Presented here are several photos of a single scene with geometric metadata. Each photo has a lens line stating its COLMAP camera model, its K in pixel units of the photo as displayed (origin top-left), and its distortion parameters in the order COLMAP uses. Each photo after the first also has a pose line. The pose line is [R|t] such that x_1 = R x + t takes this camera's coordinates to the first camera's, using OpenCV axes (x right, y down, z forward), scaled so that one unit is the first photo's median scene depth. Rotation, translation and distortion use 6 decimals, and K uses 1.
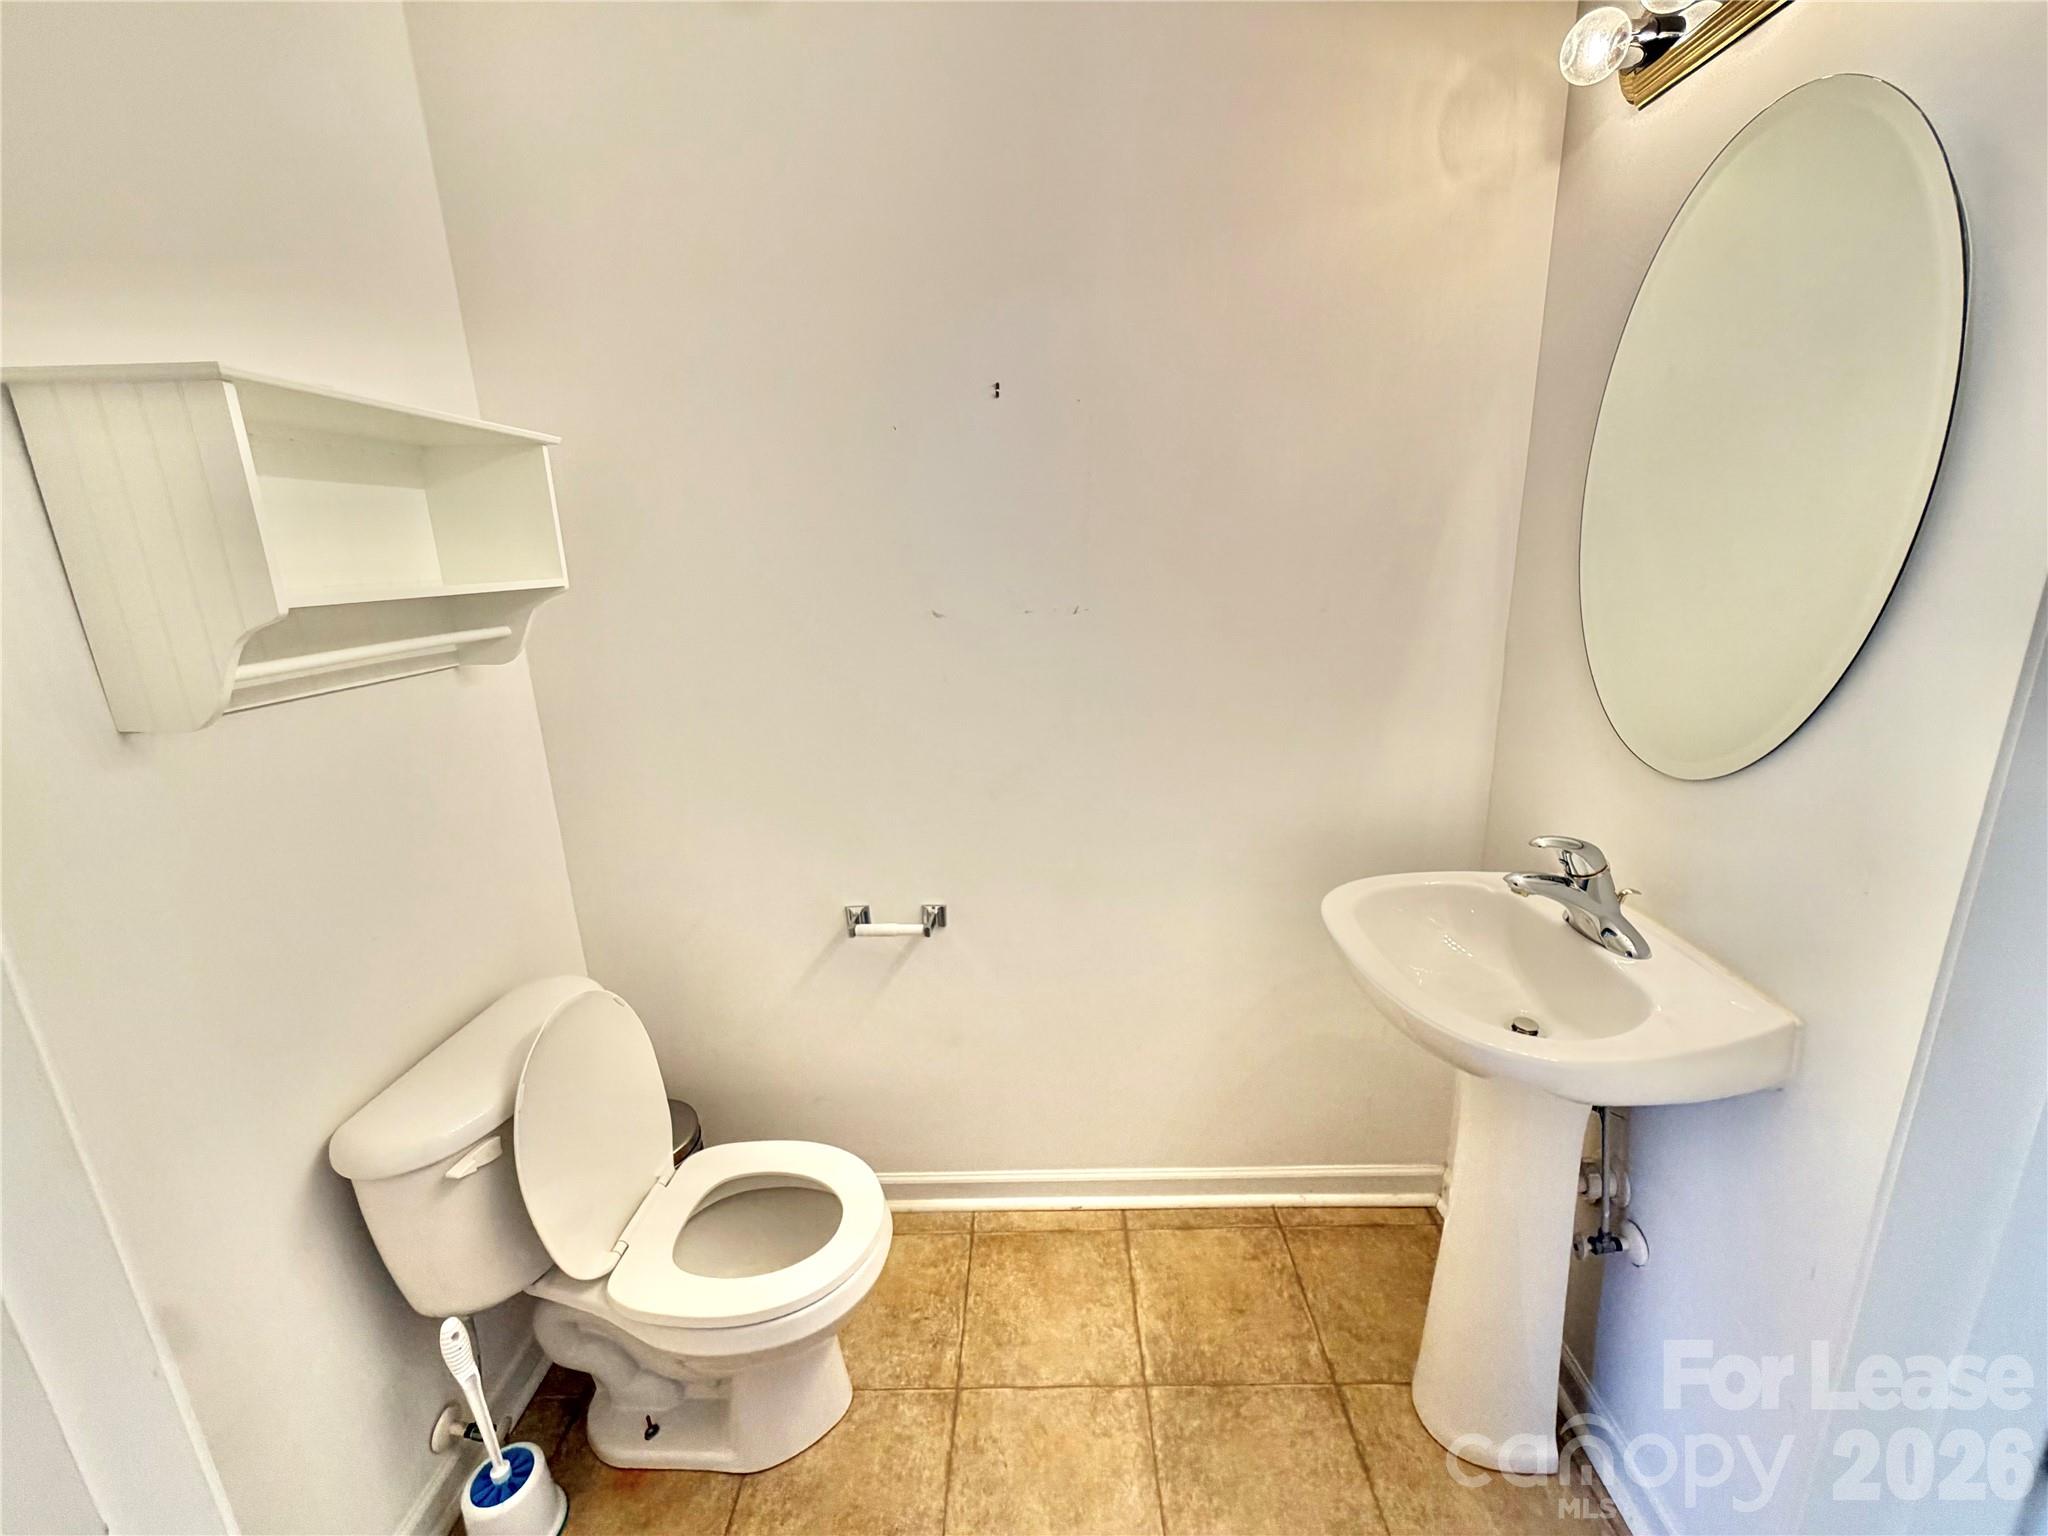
lens RADIAL K [[824.0, 0, 1021.0], [0, 824.0, 770.2], [0, 0, 1]] dist [0.001410, 0.000067]
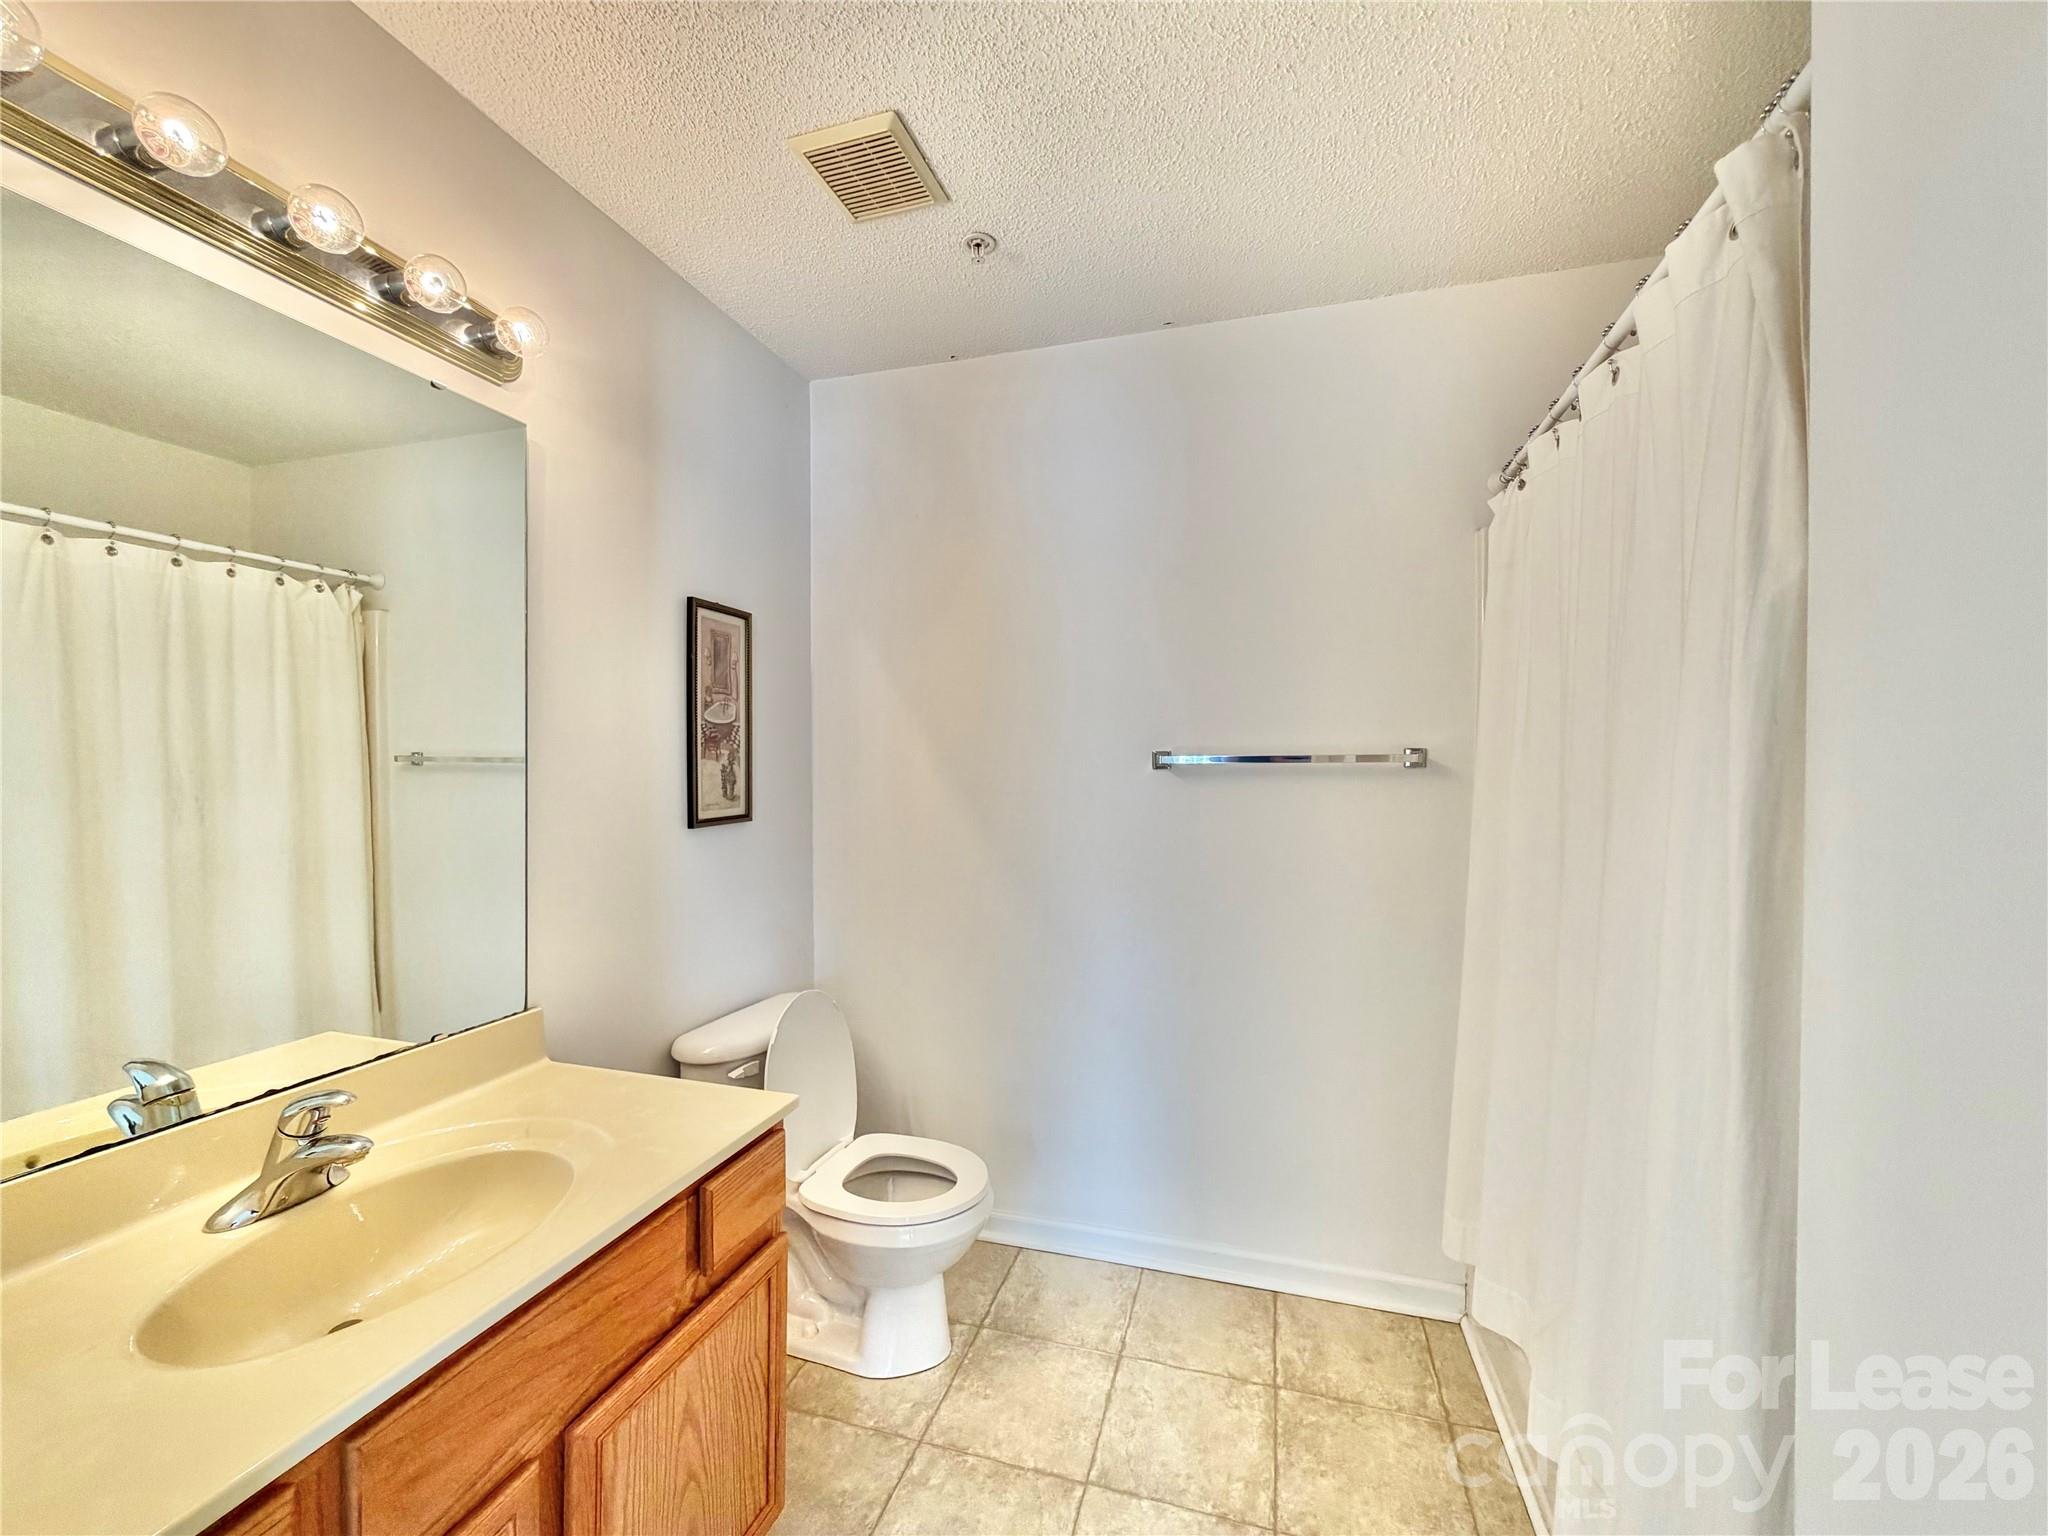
lens RADIAL K [[824.0, 0, 1023.0], [0, 824.0, 766.0], [0, 0, 1]] dist [0.001410, 0.000067]
pose [[0.961950, 0.032077, -0.271334, 0.094044], [-0.098577, 0.966942, -0.235170, 0.187321], [0.254821, 0.252969, 0.933313, -0.448369]]
